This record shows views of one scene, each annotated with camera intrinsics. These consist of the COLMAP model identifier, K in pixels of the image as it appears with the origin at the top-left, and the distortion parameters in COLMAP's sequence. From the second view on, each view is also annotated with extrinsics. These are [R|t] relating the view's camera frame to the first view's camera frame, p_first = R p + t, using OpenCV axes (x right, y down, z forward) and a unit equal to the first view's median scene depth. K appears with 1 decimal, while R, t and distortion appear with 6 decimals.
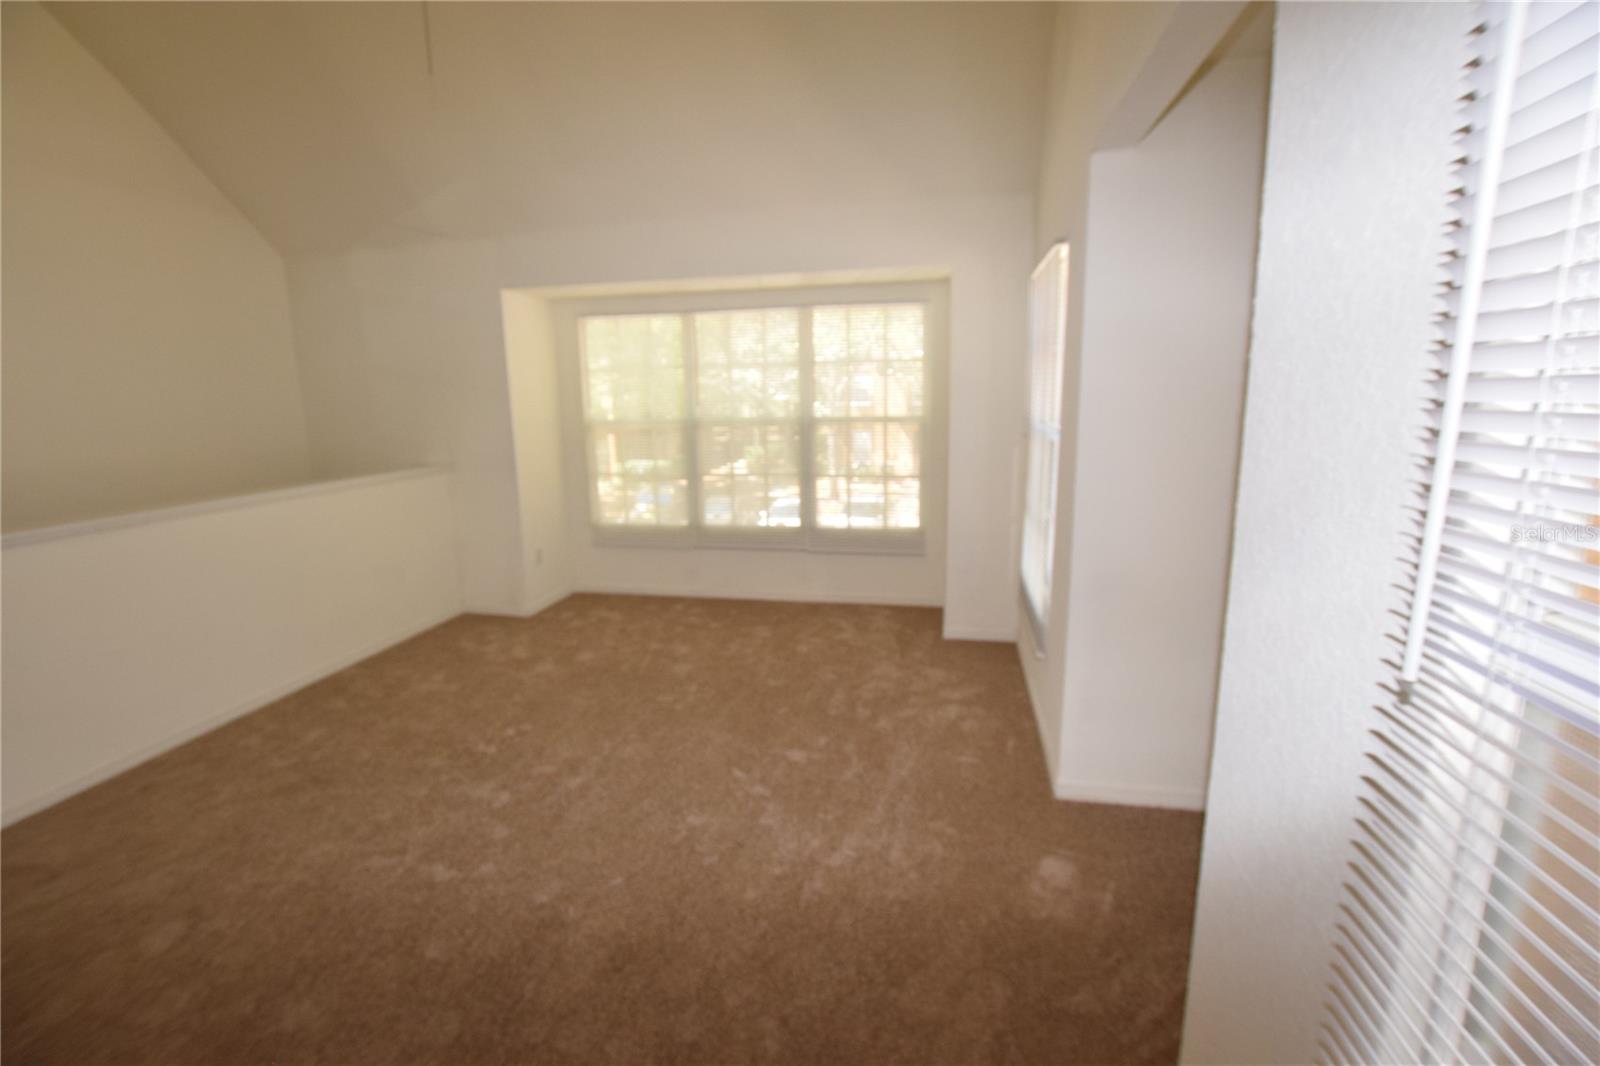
lens RADIAL K [[701.1, 0, 801.0], [0, 701.1, 522.9], [0, 0, 1]] dist [-0.033678, 0.005201]
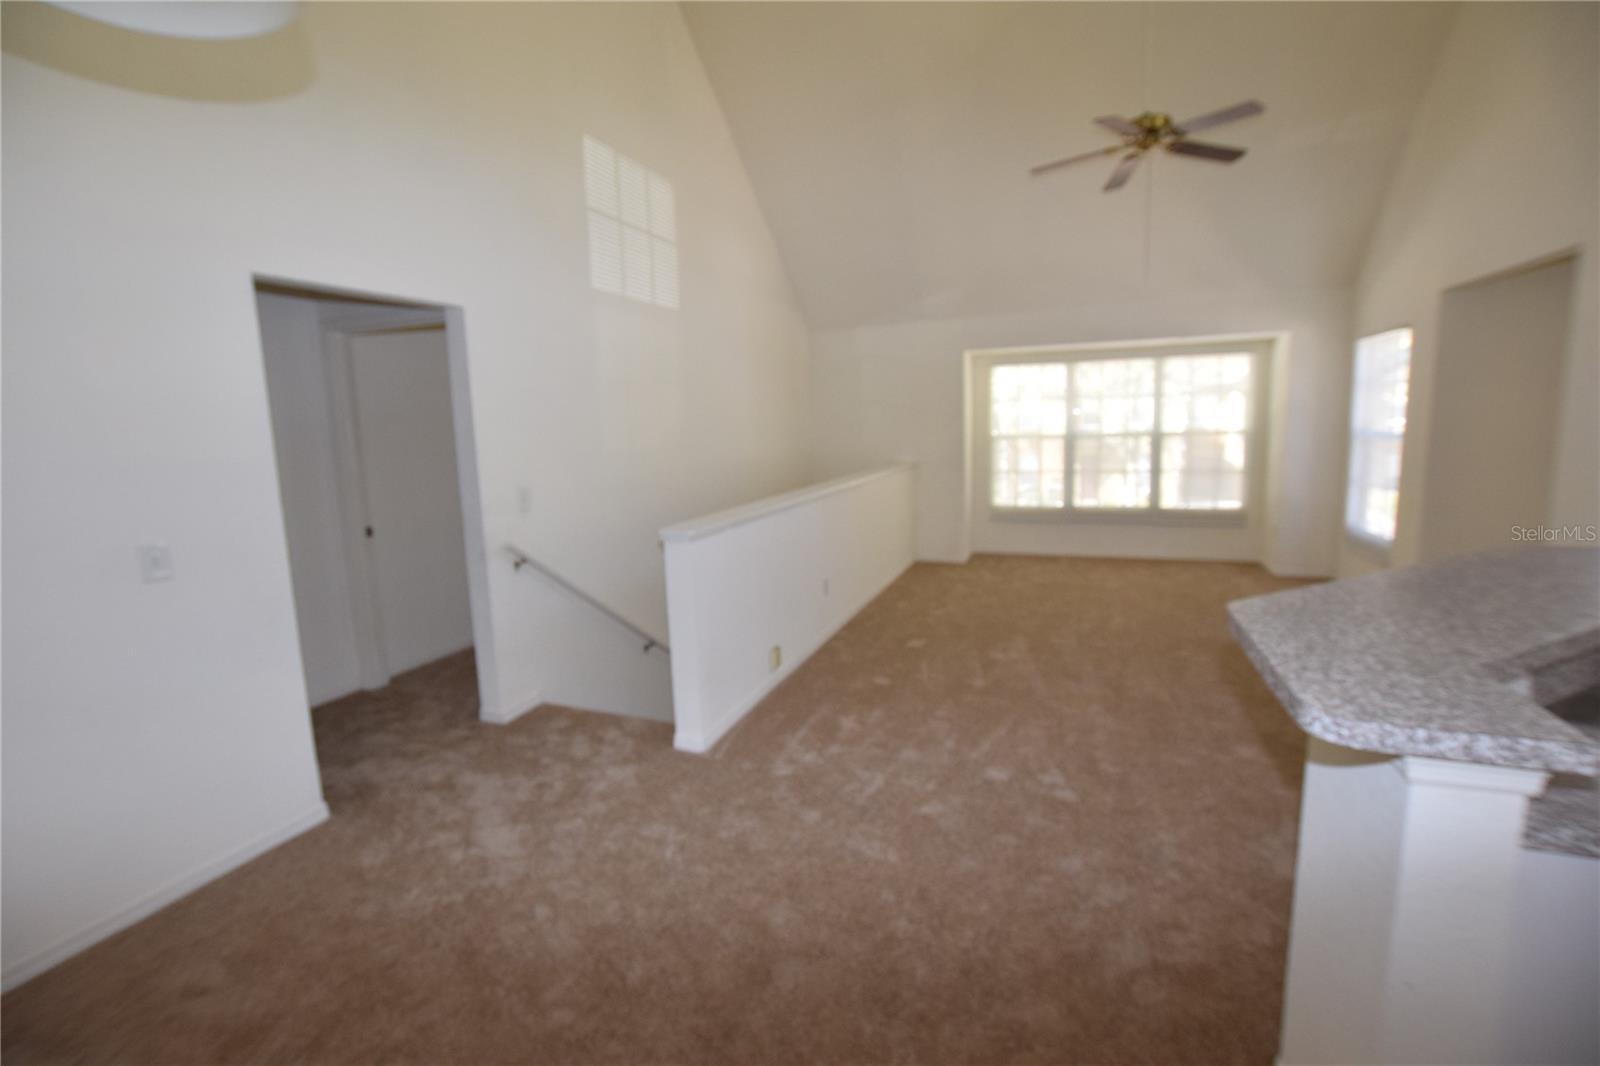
lens RADIAL K [[705.5, 0, 802.8], [0, 705.5, 522.5], [0, 0, 1]] dist [-0.032680, 0.014193]
pose [[0.985268, 0.010624, -0.170685, -0.479546], [-0.016854, 0.999242, -0.035092, 0.106265], [0.170182, 0.037452, 0.984701, -0.576273]]
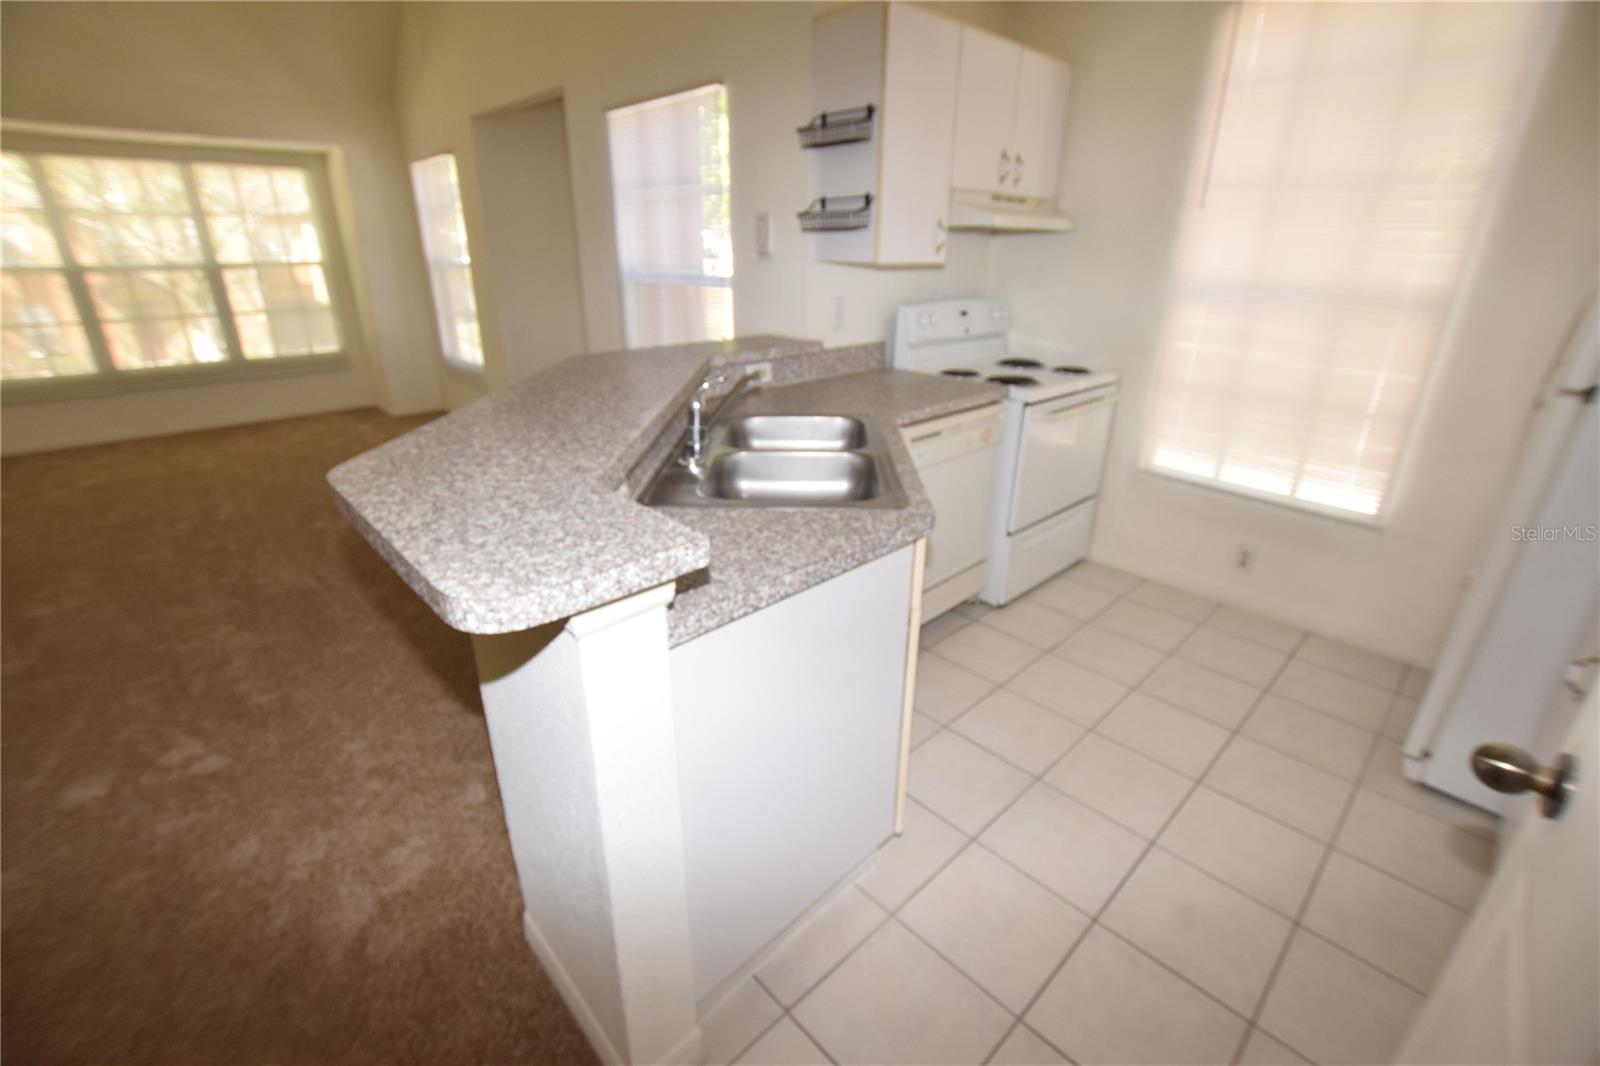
lens RADIAL K [[701.1, 0, 801.0], [0, 701.1, 522.9], [0, 0, 1]] dist [-0.033678, 0.005201]
pose [[0.573283, -0.282382, 0.769160, -0.434467], [0.131563, 0.958280, 0.253754, 0.107205], [-0.808726, -0.044280, 0.586517, -0.493640]]
